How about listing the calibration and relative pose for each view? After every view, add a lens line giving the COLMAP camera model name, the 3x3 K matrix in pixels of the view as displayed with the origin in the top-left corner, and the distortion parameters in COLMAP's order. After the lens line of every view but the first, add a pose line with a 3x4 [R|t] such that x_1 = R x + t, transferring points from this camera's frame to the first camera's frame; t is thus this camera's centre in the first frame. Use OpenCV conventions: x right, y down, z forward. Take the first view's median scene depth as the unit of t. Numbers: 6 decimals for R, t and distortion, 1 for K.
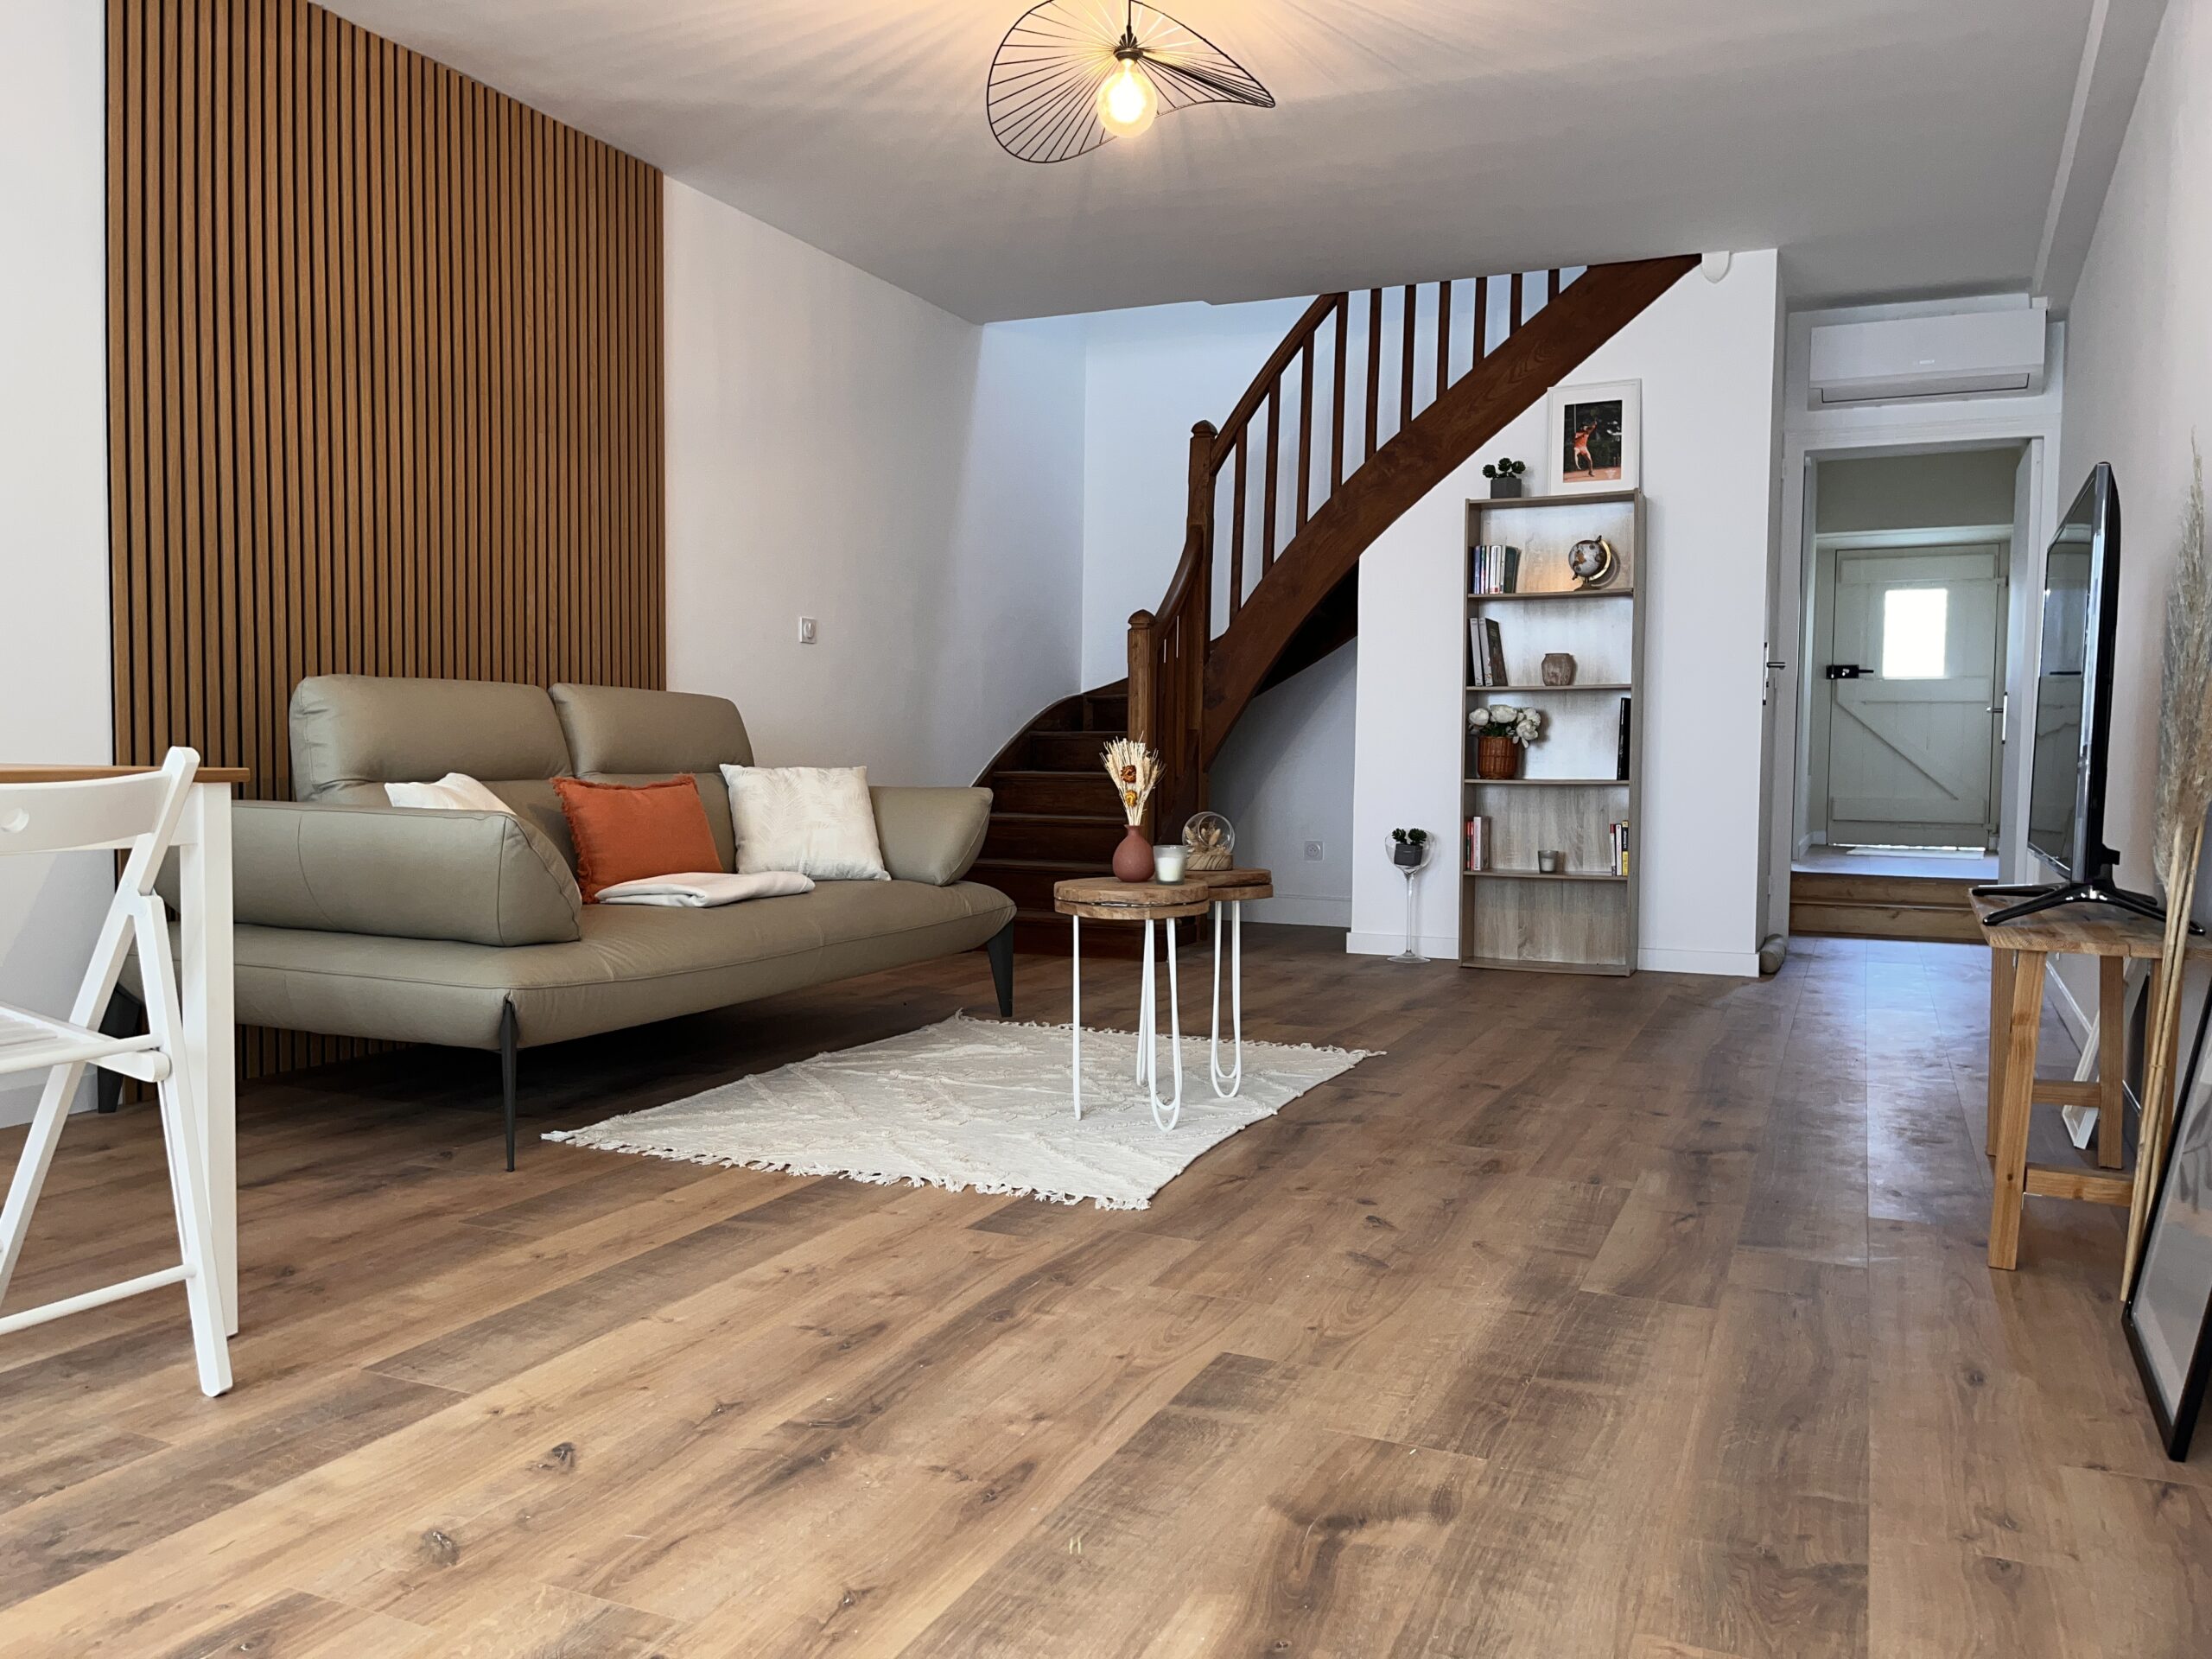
lens RADIAL K [[1656.3, 0, 1106.0], [0, 1656.3, 829.5], [0, 0, 1]] dist [0.075648, 0.000377]
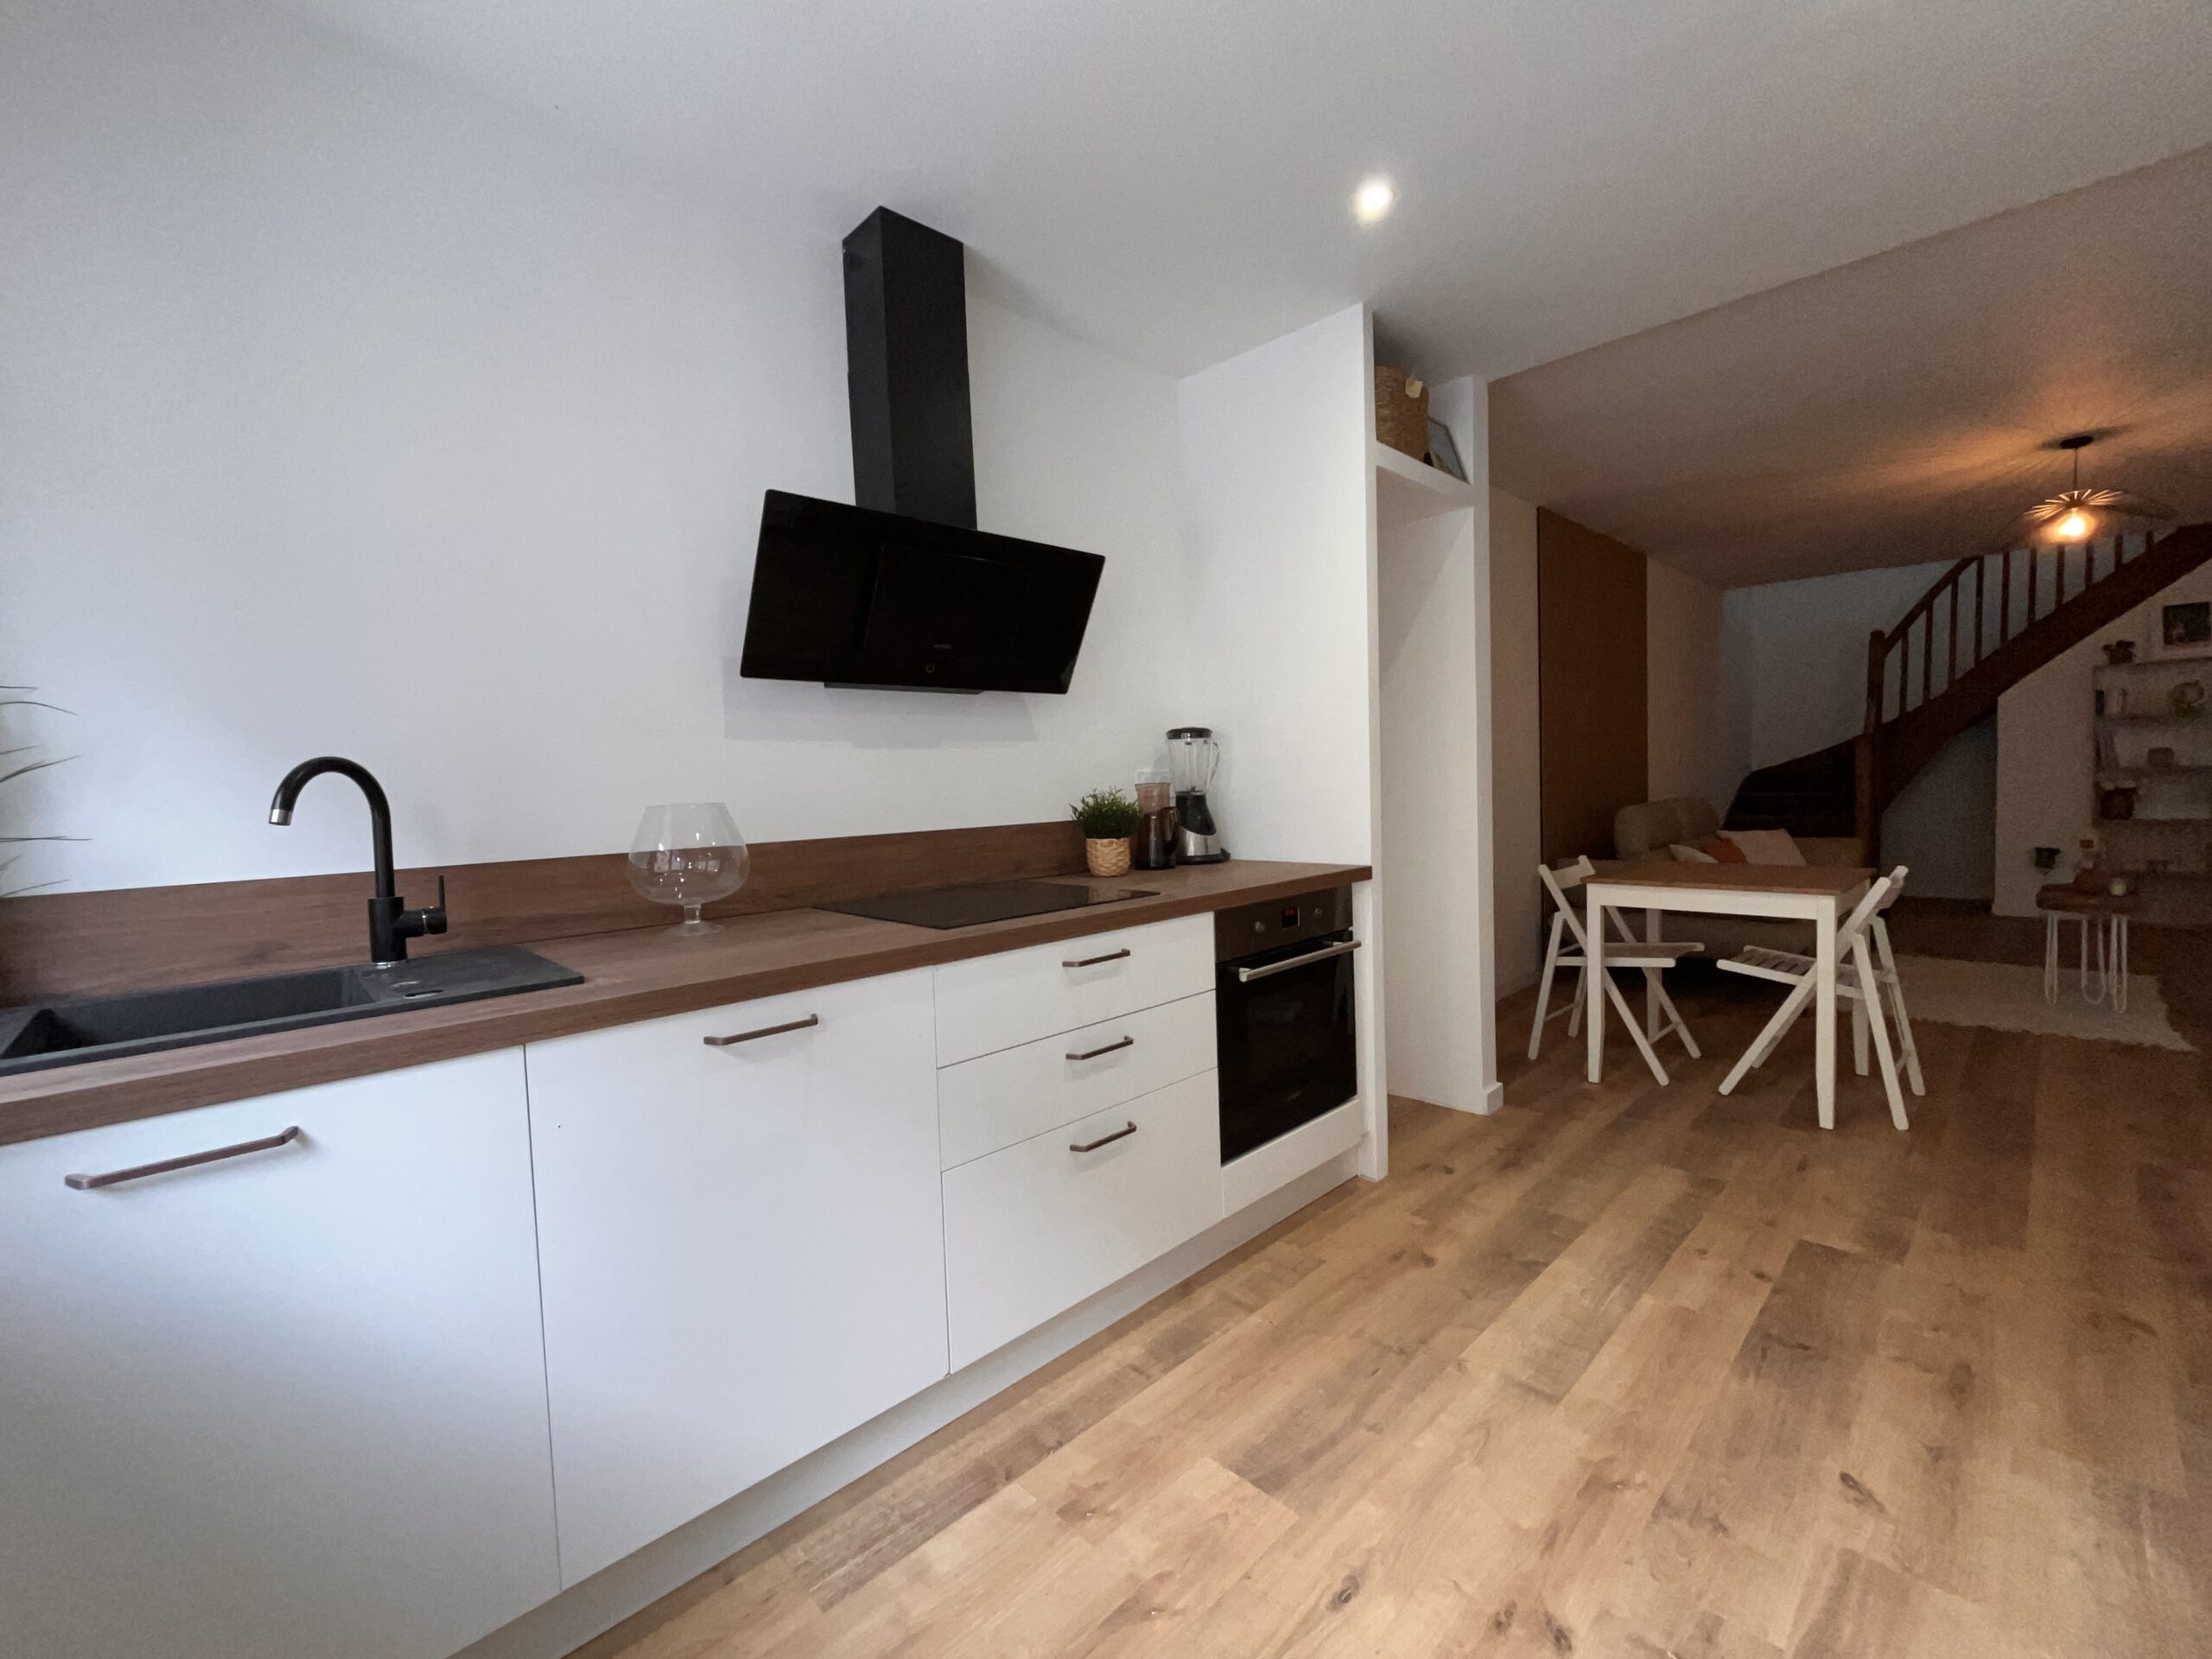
lens RADIAL K [[936.4, 0, 1106.0], [0, 936.4, 829.5], [0, 0, 1]] dist [-0.000500, -0.000231]
pose [[0.933003, -0.017937, -0.359422, -0.410780], [0.024138, 0.999627, 0.012772, -0.058125], [0.359059, -0.020592, 0.933088, -0.323337]]
